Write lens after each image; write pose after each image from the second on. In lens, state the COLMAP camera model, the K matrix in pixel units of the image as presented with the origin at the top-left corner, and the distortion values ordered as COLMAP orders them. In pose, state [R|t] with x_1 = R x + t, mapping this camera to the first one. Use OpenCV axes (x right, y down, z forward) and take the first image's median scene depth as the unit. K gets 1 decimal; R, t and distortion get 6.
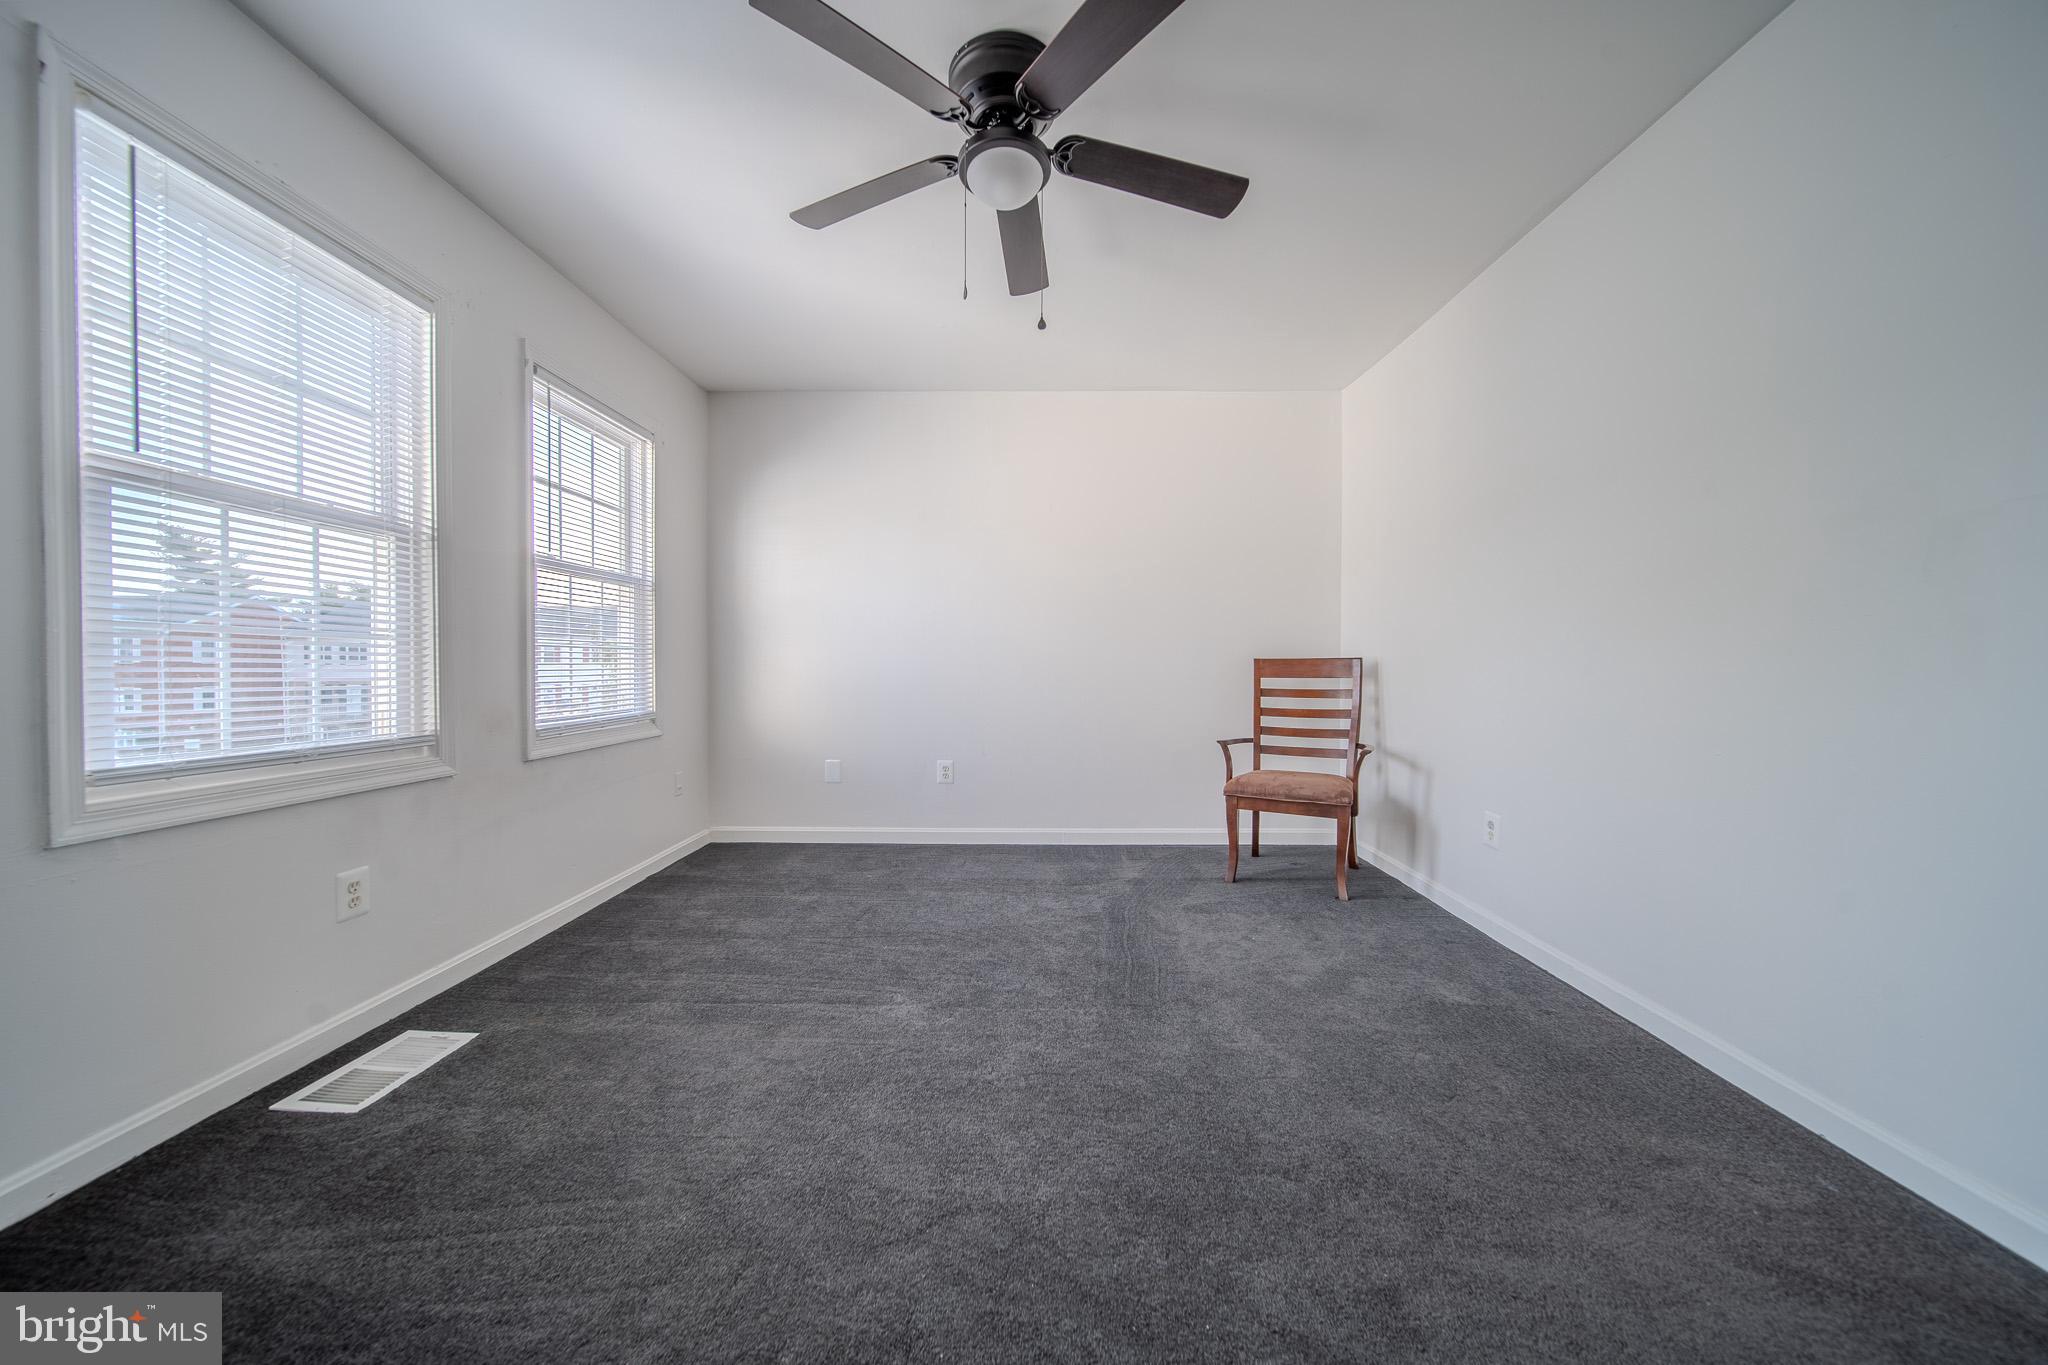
lens RADIAL K [[721.1, 0, 1014.7], [0, 721.1, 678.8], [0, 0, 1]] dist [0.002661, 0.000171]
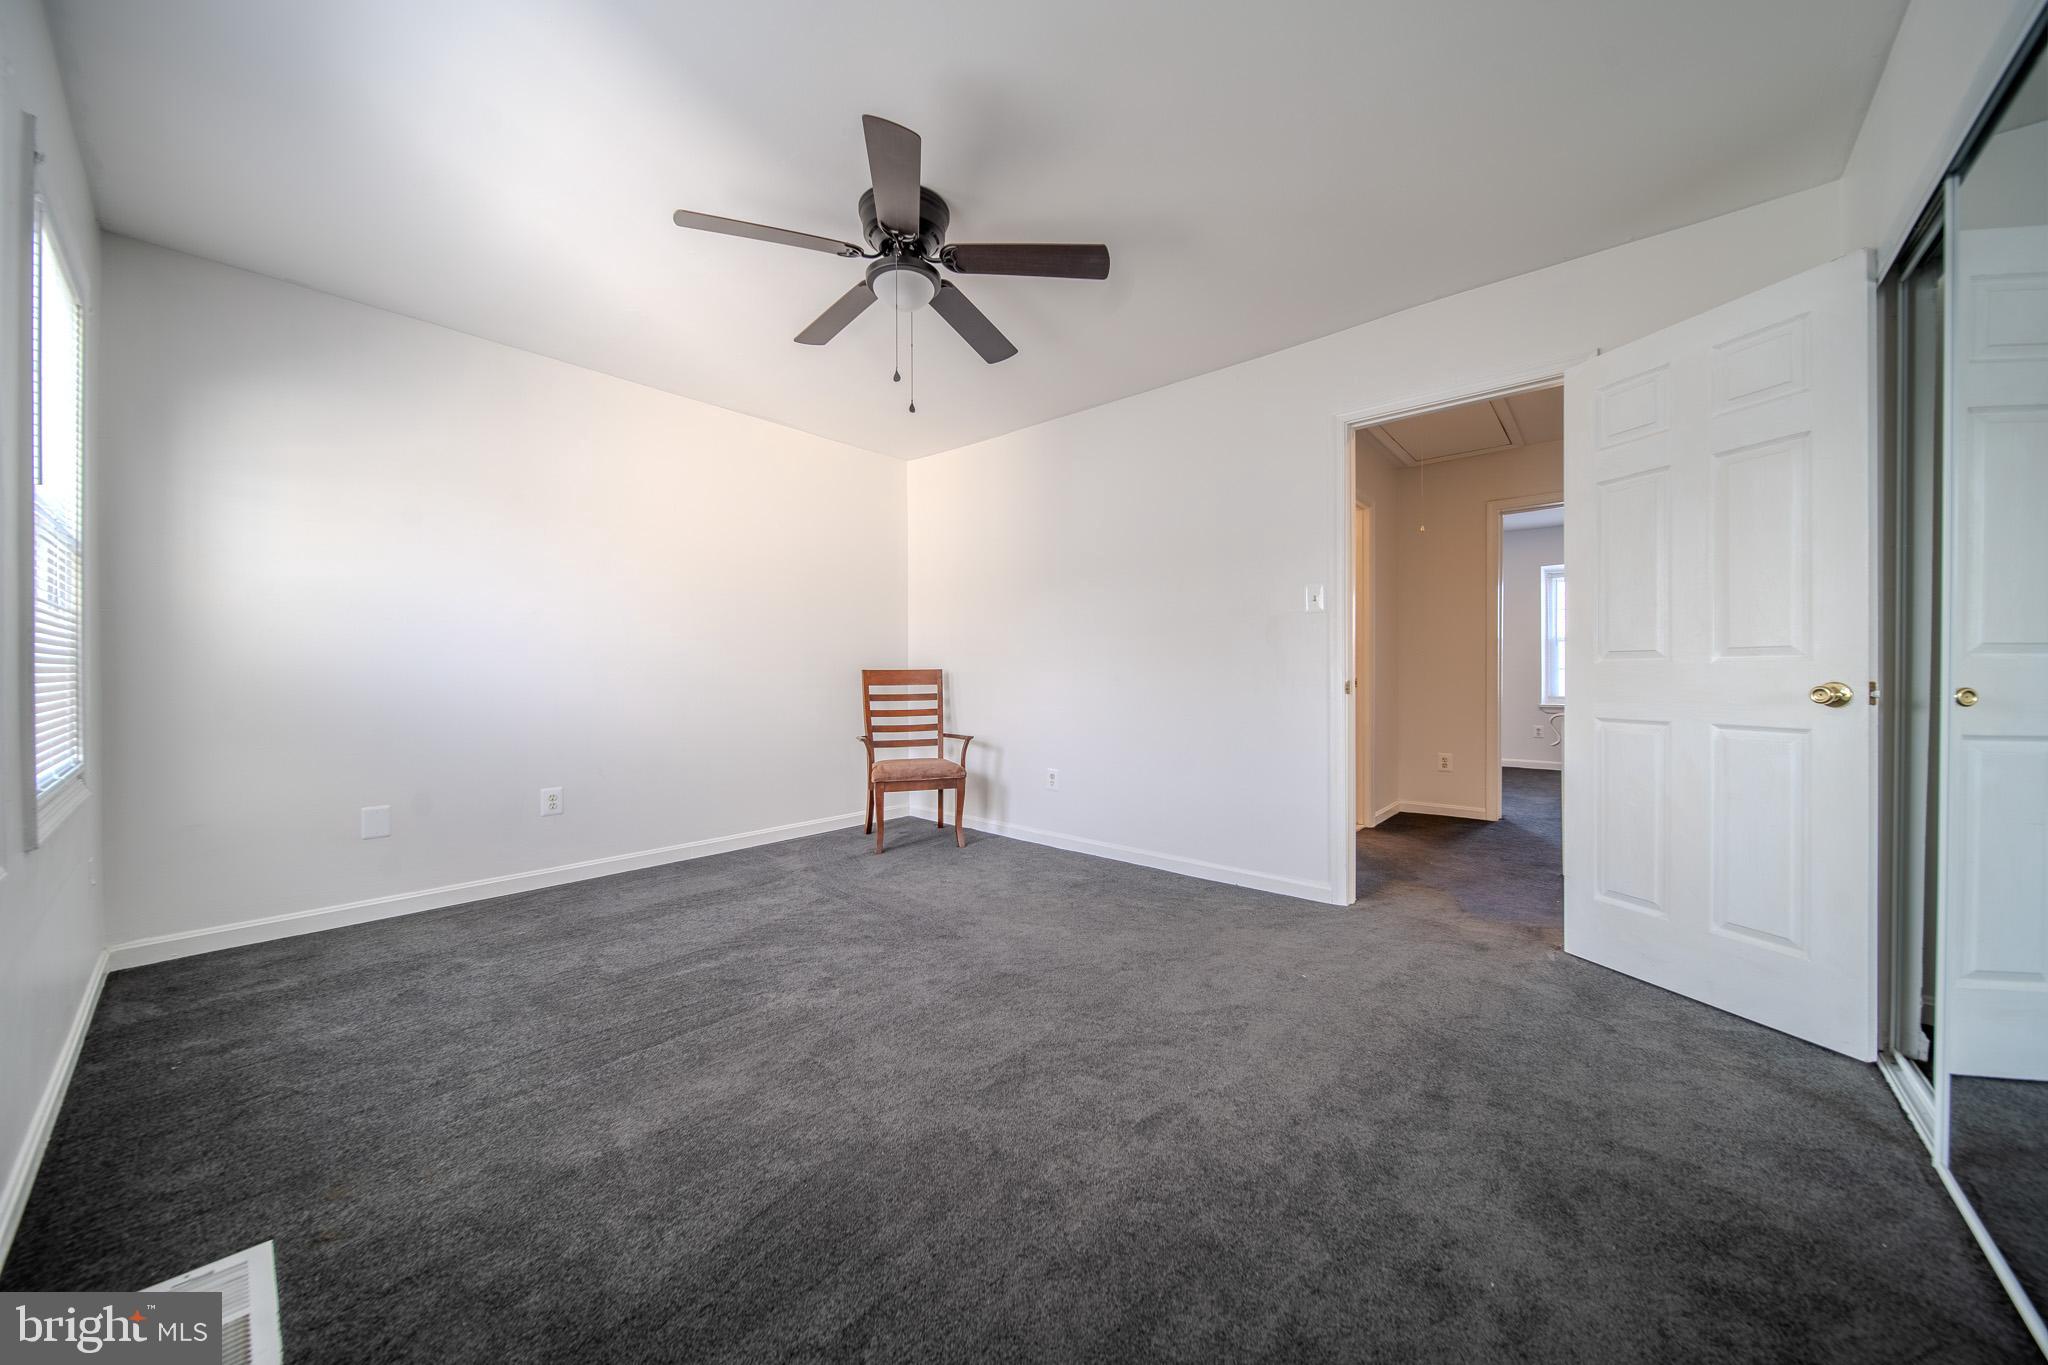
lens RADIAL K [[721.1, 0, 1017.6], [0, 721.1, 675.9], [0, 0, 1]] dist [0.002661, 0.000171]
pose [[0.647495, -0.004958, 0.762053, -0.564793], [0.017787, 0.999805, -0.008608, -0.004333], [-0.761862, 0.019129, 0.647457, 0.030693]]
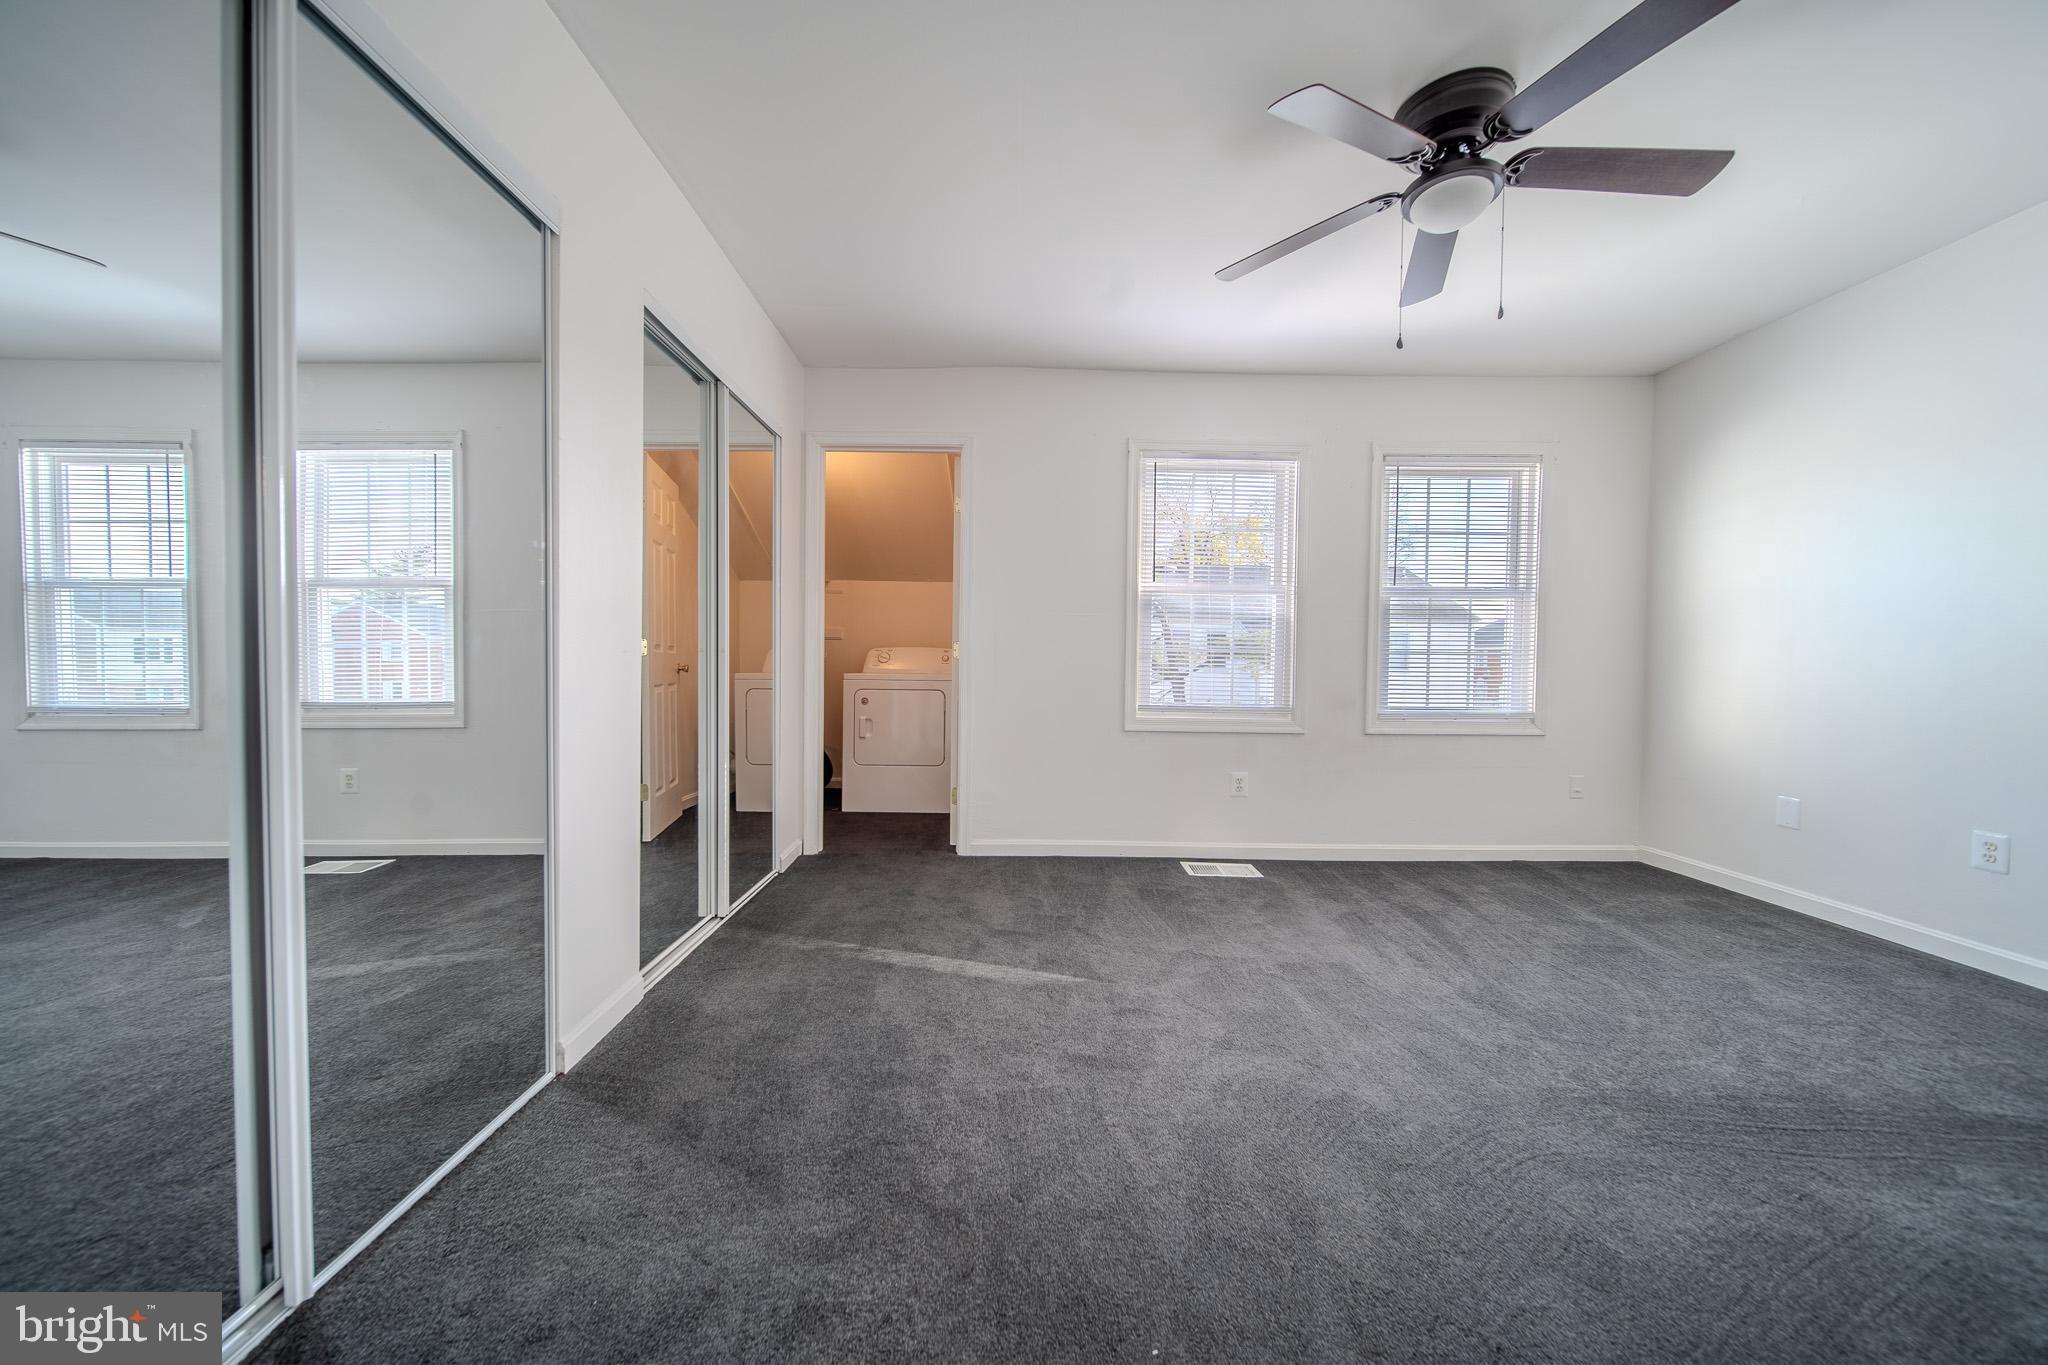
lens RADIAL K [[721.1, 0, 1026.7], [0, 721.1, 679.7], [0, 0, 1]] dist [0.002661, 0.000171]
pose [[0.024226, 0.019194, -0.999522, 0.697524], [-0.029368, 0.999398, 0.018480, -0.001335], [0.999275, 0.028907, 0.024775, 0.262061]]
